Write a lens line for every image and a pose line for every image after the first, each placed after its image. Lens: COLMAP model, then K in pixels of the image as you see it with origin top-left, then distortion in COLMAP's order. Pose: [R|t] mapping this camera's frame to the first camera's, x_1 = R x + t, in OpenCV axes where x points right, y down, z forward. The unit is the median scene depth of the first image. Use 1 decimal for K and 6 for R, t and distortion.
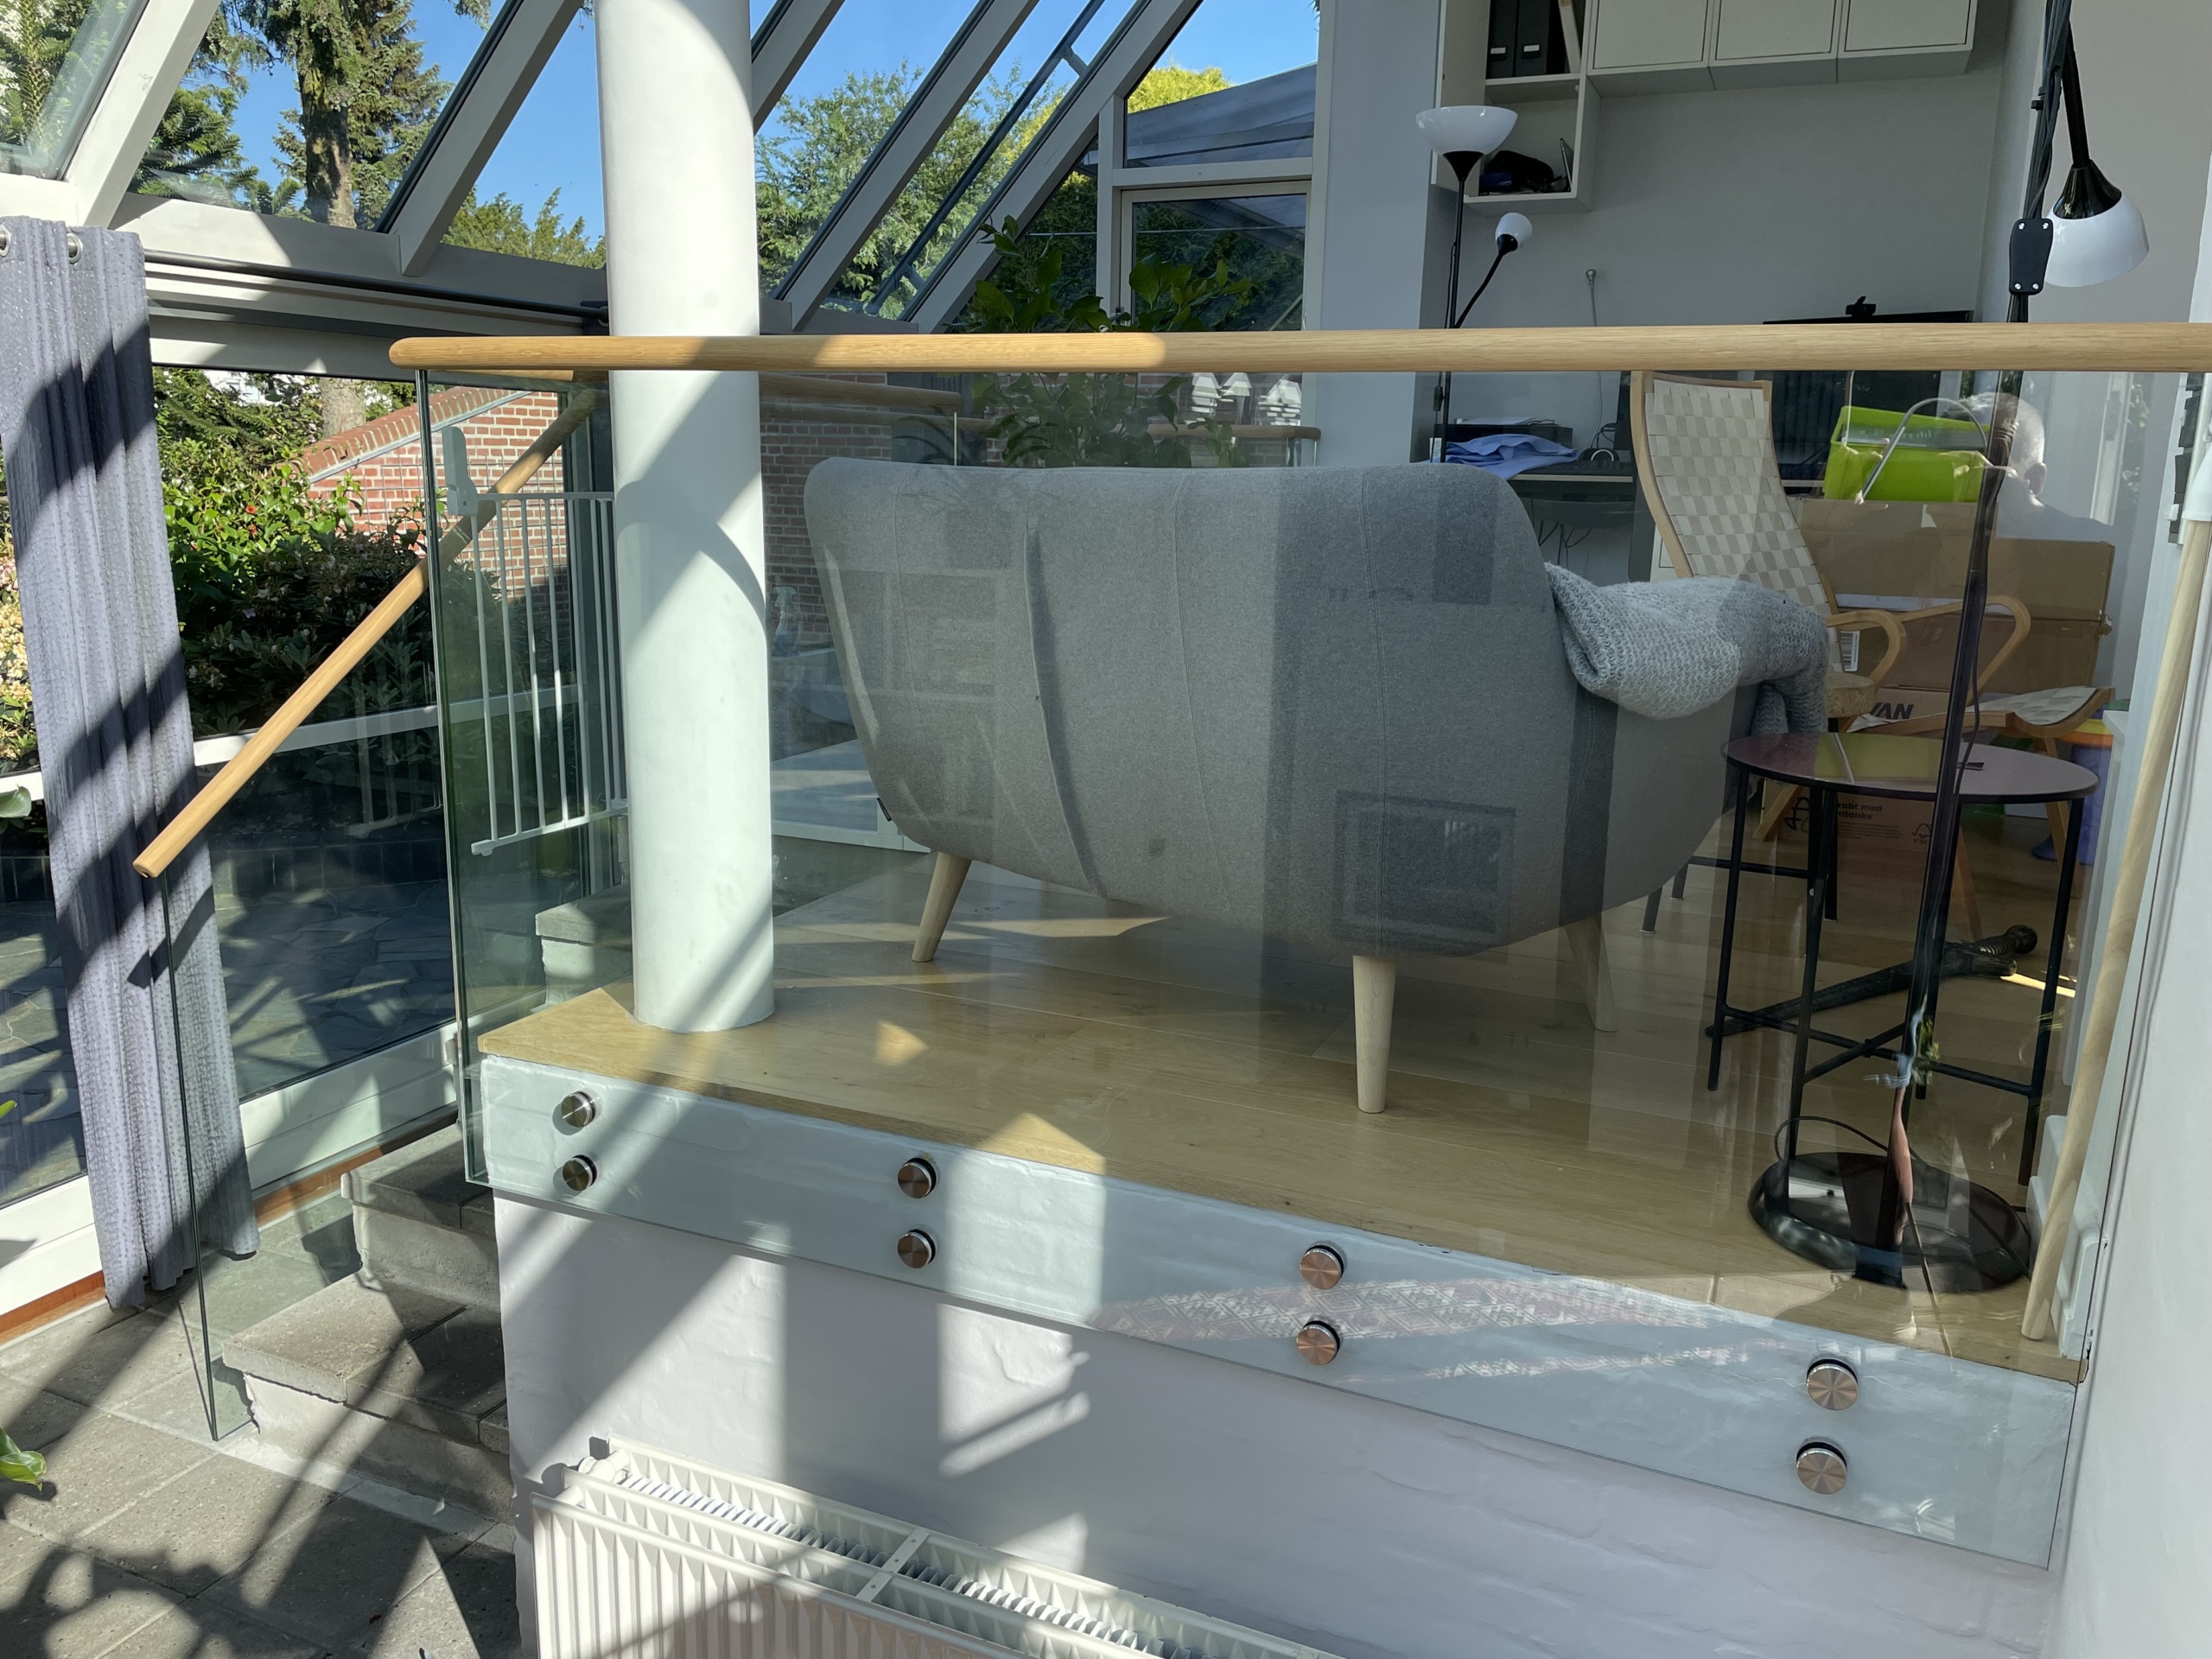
lens RADIAL K [[1674.2, 0, 1101.2], [0, 1674.2, 815.5], [0, 0, 1]] dist [0.048735, -0.000128]
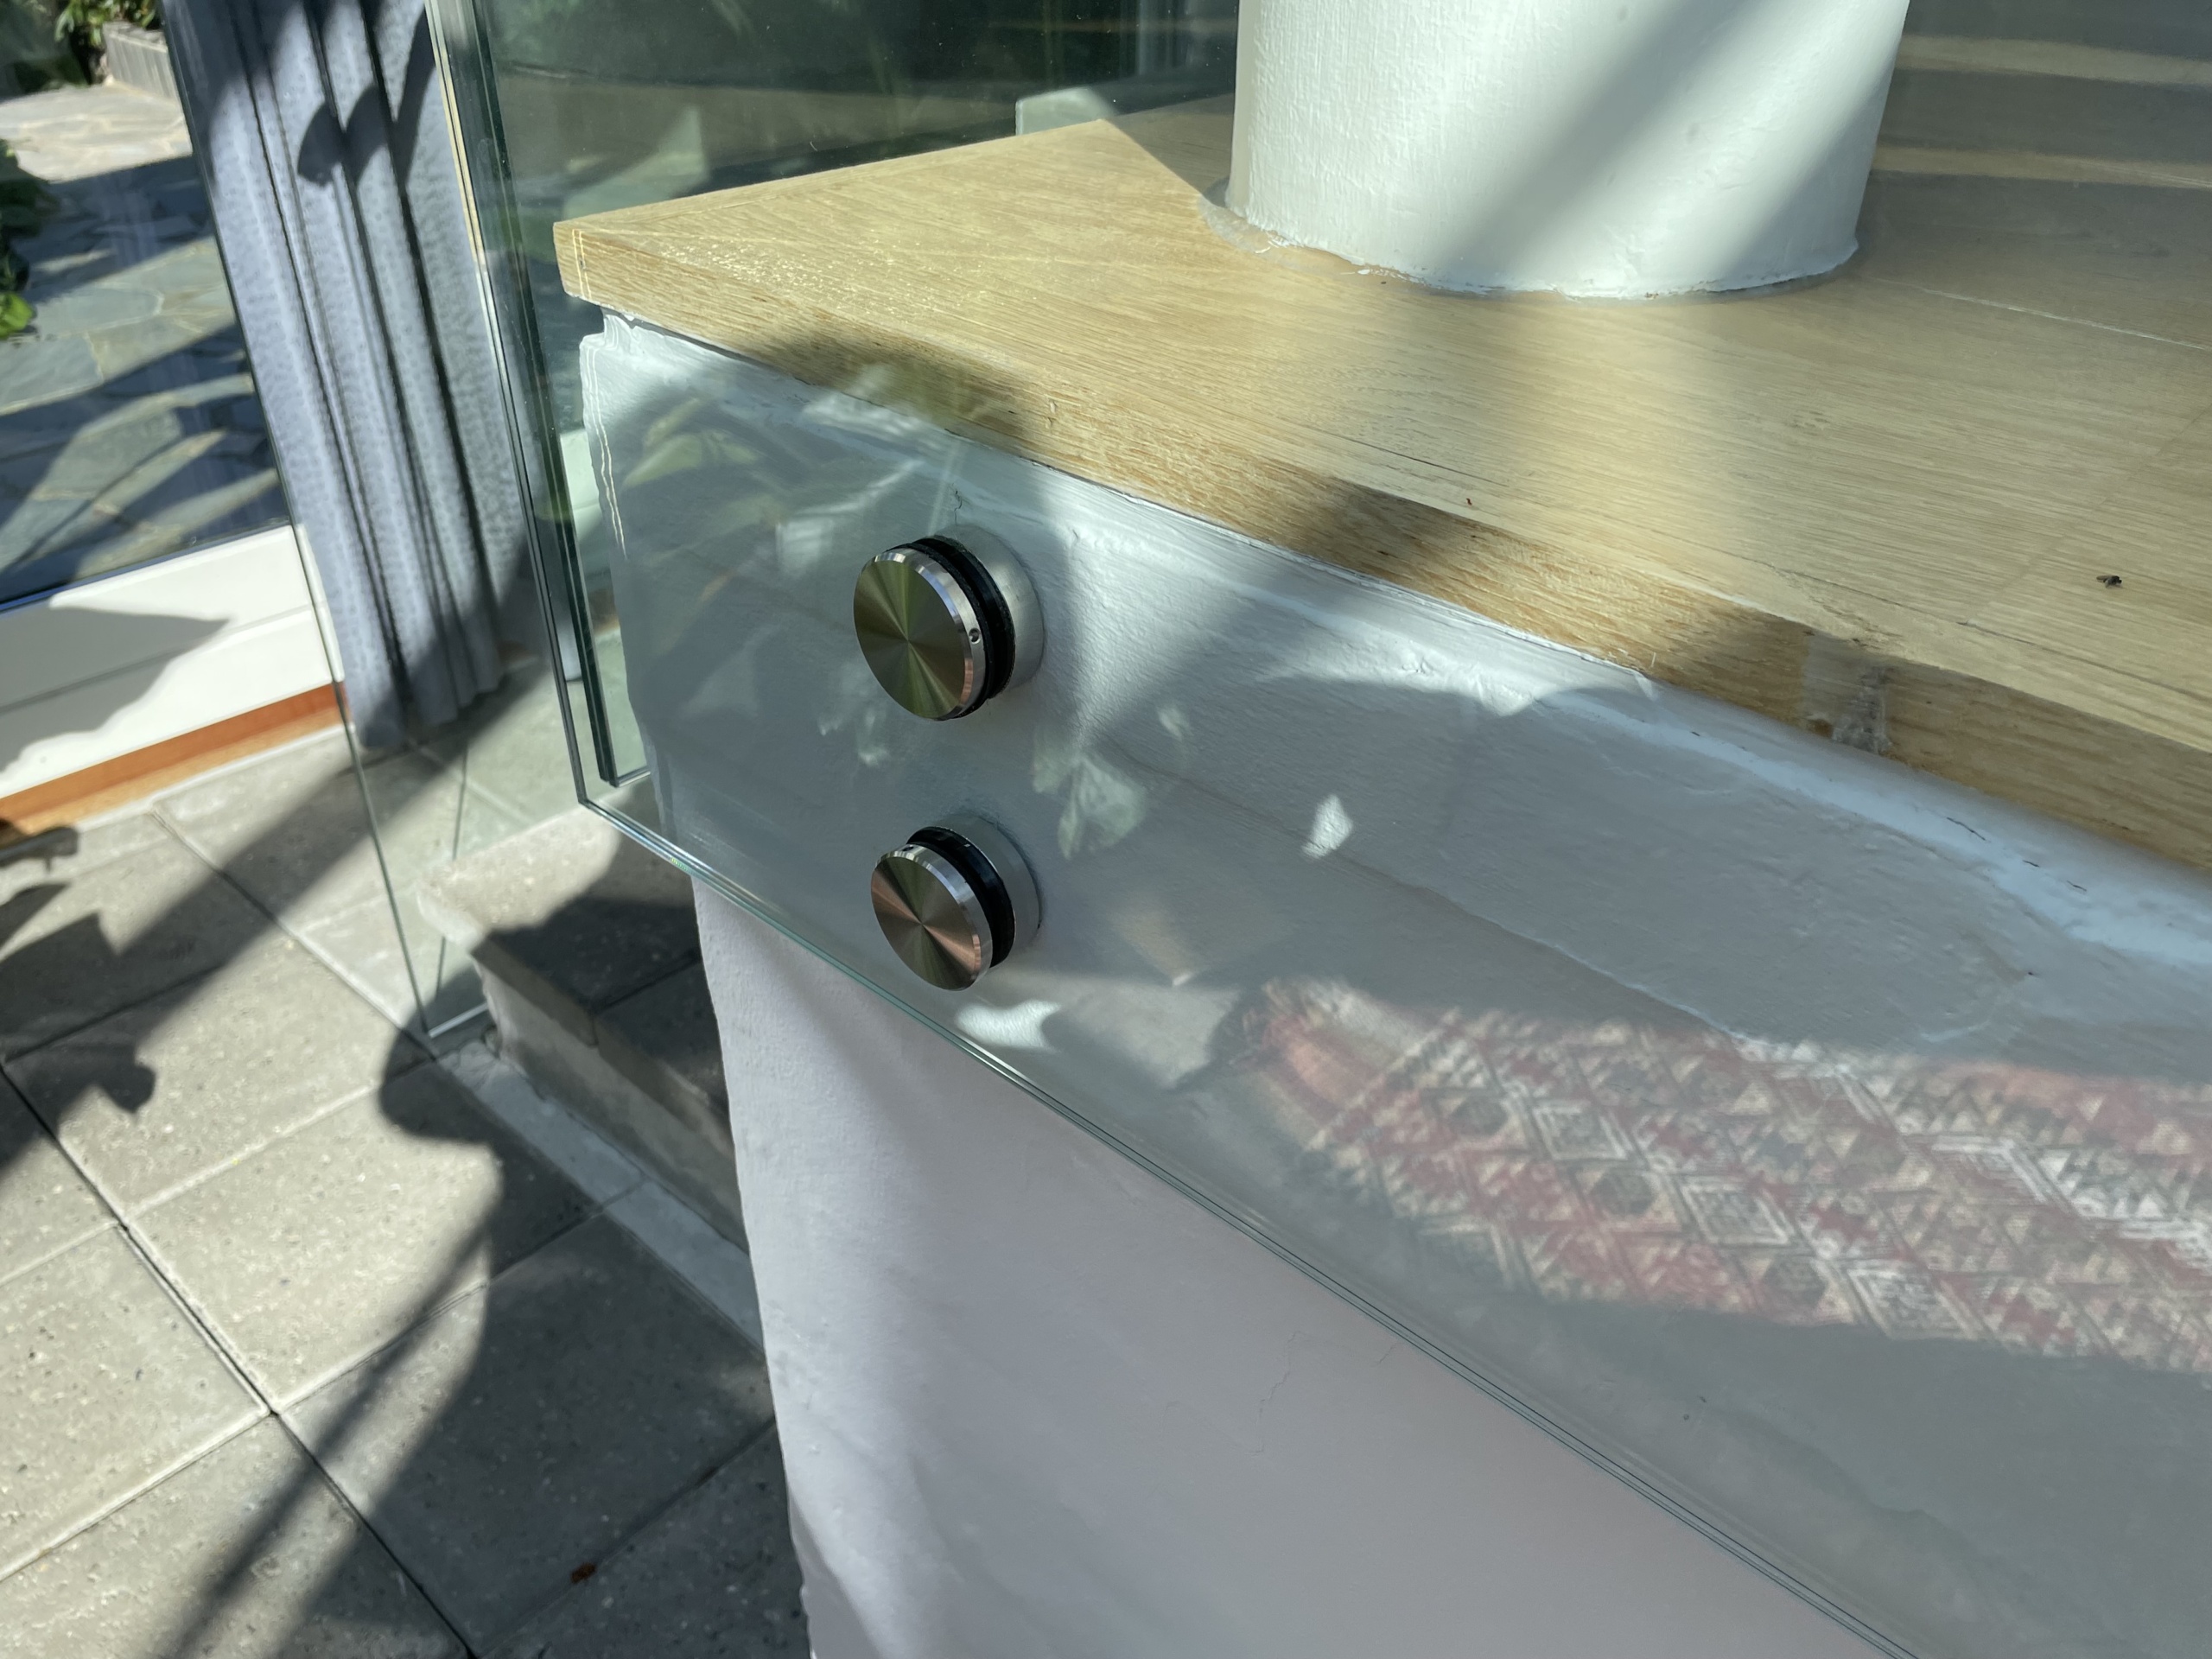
lens RADIAL K [[1674.2, 0, 1111.9], [0, 1674.2, 821.0], [0, 0, 1]] dist [0.048735, -0.000128]
pose [[0.948506, 0.168233, -0.268392, -0.159022], [-0.064676, 0.932313, 0.355821, 0.084074], [0.310087, -0.320140, 0.895185, 0.558220]]
